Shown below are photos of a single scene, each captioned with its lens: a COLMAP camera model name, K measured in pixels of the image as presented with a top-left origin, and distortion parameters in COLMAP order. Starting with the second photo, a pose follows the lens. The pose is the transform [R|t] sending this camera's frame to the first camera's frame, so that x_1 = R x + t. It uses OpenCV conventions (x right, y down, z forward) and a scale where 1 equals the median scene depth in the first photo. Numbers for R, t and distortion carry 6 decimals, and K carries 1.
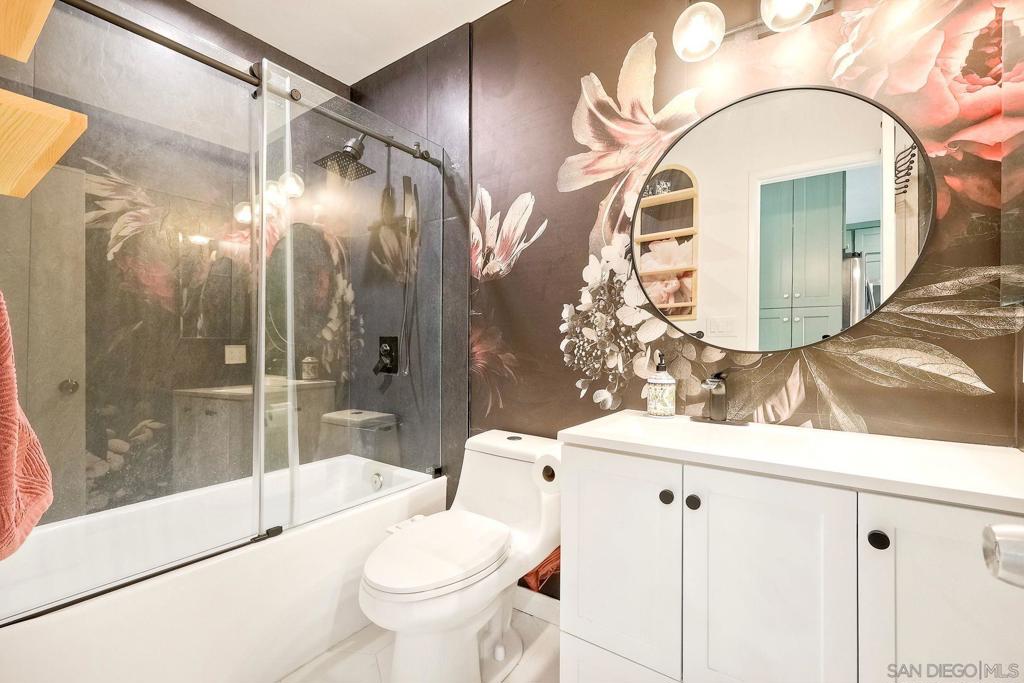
lens RADIAL K [[452.4, 0, 510.2], [0, 452.4, 343.9], [0, 0, 1]] dist [0.002900, 0.001758]
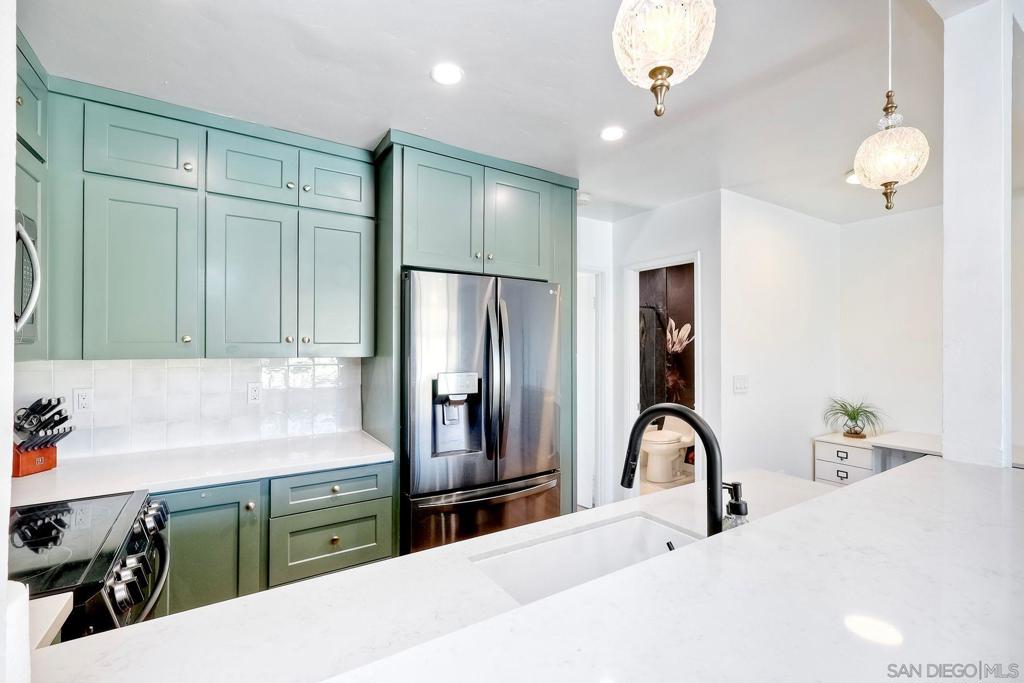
lens RADIAL K [[452.4, 0, 521.0], [0, 452.4, 340.3], [0, 0, 1]] dist [0.002900, 0.001758]
pose [[0.935980, 0.000216, -0.352053, 0.050638], [-0.002396, 0.999981, -0.005755, -0.200879], [0.352045, 0.006230, 0.935962, -1.886915]]
